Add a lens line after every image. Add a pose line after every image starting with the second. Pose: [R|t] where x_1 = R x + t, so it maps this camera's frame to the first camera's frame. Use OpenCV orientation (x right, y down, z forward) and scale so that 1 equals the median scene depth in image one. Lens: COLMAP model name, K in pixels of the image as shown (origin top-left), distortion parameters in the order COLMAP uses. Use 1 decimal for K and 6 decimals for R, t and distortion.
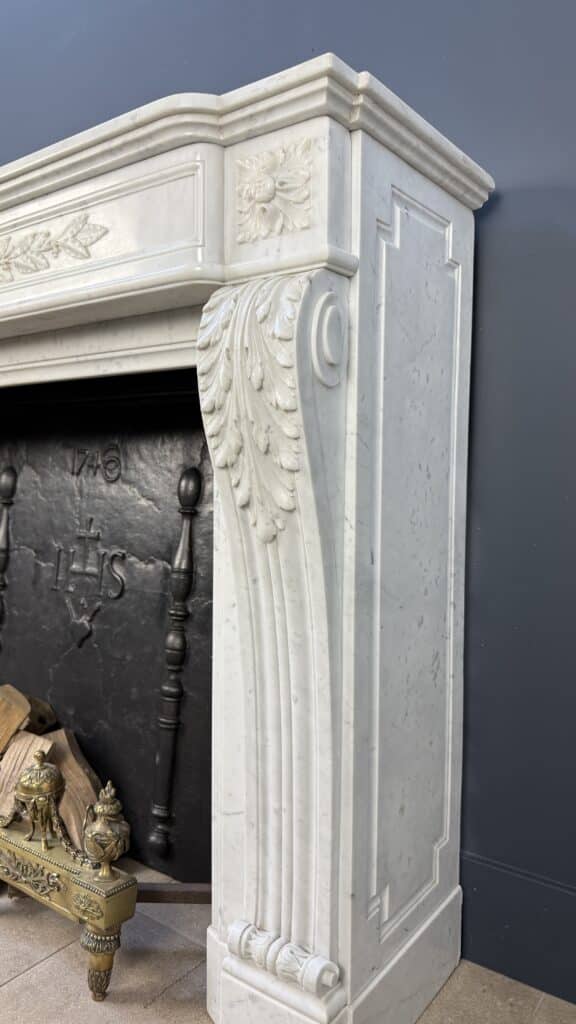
lens RADIAL K [[732.1, 0, 288.0], [0, 732.1, 512.0], [0, 0, 1]] dist [0.090513, -0.153880]
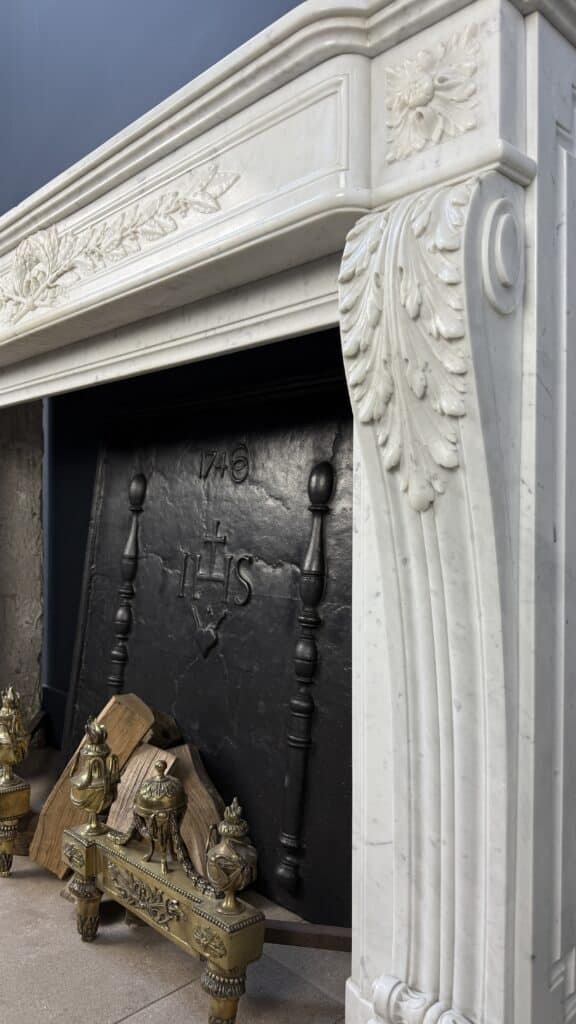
lens RADIAL K [[719.1, 0, 289.3], [0, 719.1, 514.6], [0, 0, 1]] dist [0.093539, -0.156576]
pose [[0.986591, -0.002850, -0.163187, -0.039301], [-0.005739, 0.998623, -0.052140, 0.080989], [0.163111, 0.052377, 0.985217, 0.157686]]
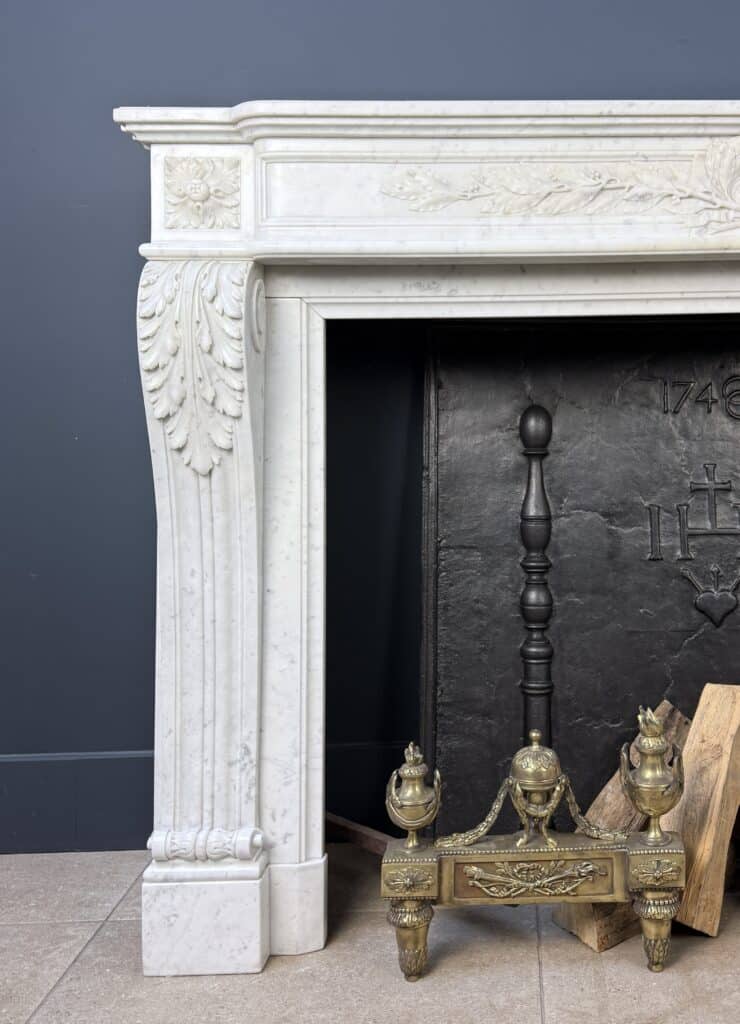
lens RADIAL K [[965.4, 0, 540.0], [0, 965.4, 385.3], [0, 0, 1]] dist [0.121028, -0.184107]
pose [[0.786266, -0.006129, 0.617858, -1.858345], [0.049111, 0.997407, -0.052603, -0.056611], [-0.615934, 0.071703, 0.784528, 0.448666]]
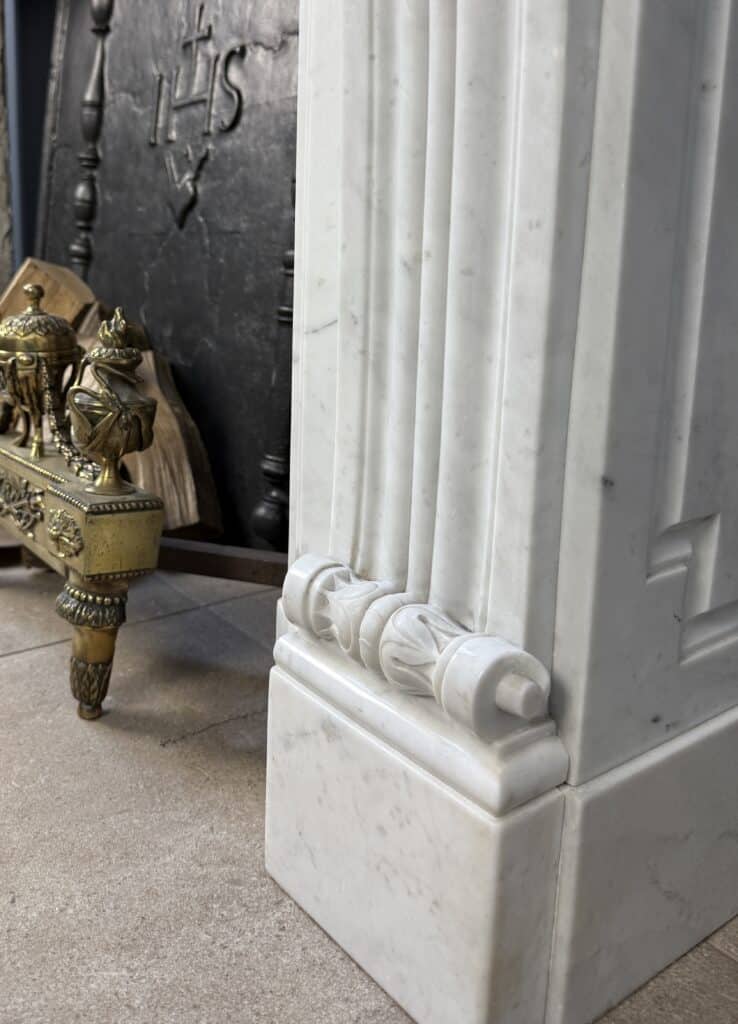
lens RADIAL K [[888.9, 0, 276.4], [0, 888.9, 401.8], [0, 0, 1]] dist [0.110164, -0.213403]
pose [[0.945764, 0.064263, -0.318434, 0.068395], [-0.029217, 0.993092, 0.113641, 0.410022], [0.323537, -0.098174, 0.941109, 0.527520]]
